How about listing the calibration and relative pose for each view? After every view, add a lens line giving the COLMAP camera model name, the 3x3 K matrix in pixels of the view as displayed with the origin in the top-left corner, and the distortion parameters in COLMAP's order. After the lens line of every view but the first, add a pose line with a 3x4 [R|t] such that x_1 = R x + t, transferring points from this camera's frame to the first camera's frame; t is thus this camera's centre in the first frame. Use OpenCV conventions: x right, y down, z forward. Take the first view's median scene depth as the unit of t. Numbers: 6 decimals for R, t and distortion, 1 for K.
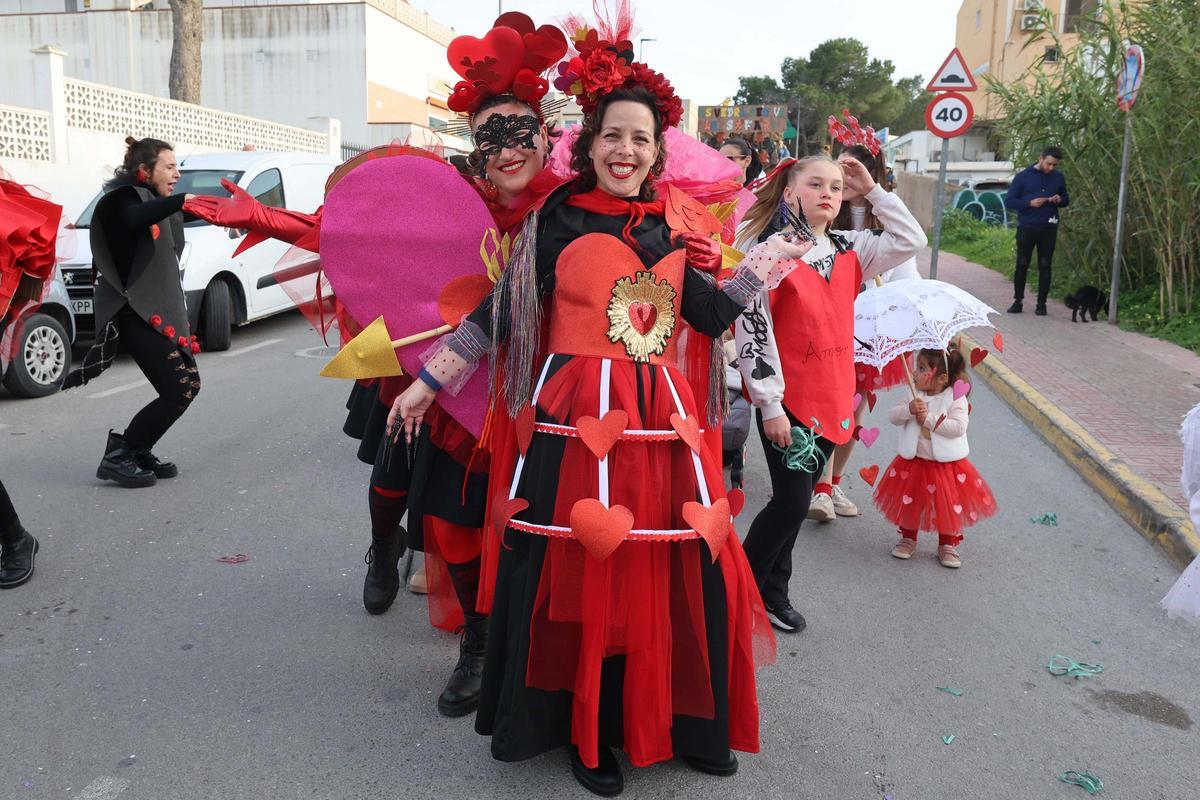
lens RADIAL K [[1072.5, 0, 564.2], [0, 1072.5, 394.7], [0, 0, 1]] dist [-0.001347, -0.012339]
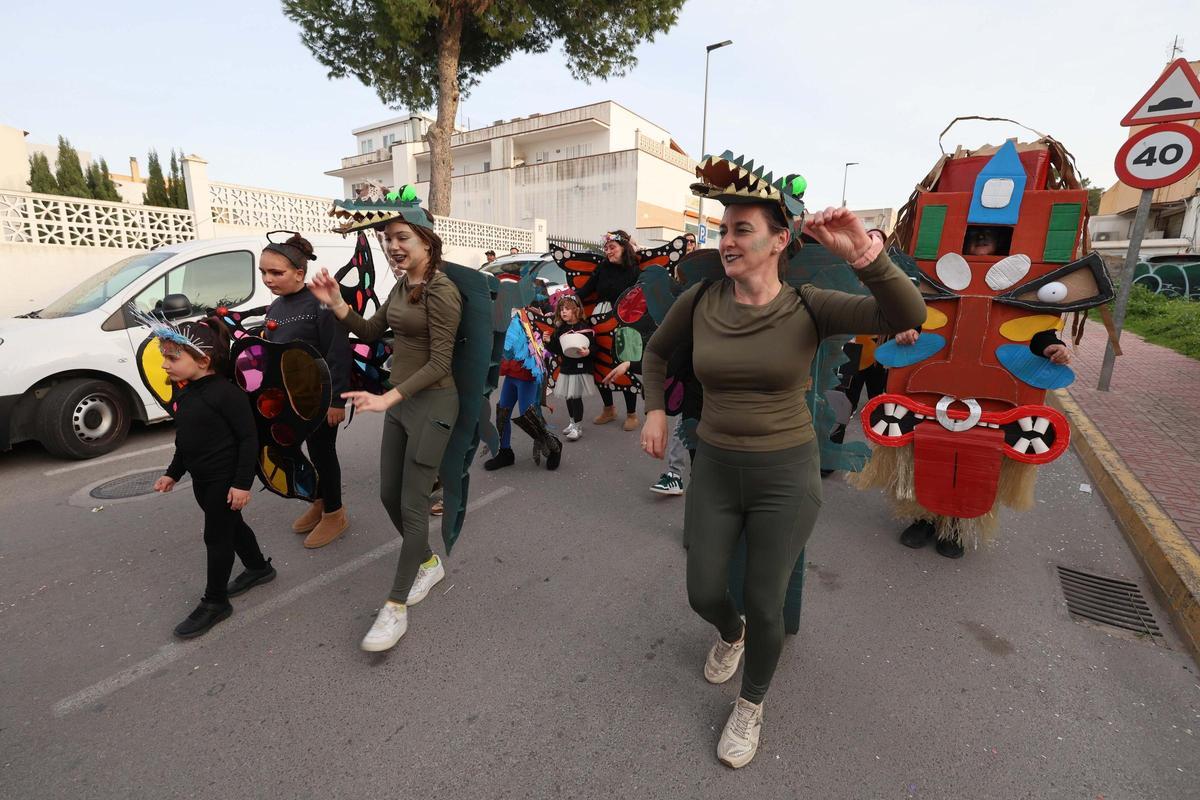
lens RADIAL K [[551.5, 0, 582.4], [0, 551.5, 400.7], [0, 0, 1]] dist [-0.003078, -0.000123]
pose [[0.921026, 0.074140, -0.382379, 0.068051], [-0.058340, 0.996901, 0.052769, -0.040760], [0.385106, -0.026294, 0.922498, 0.221220]]
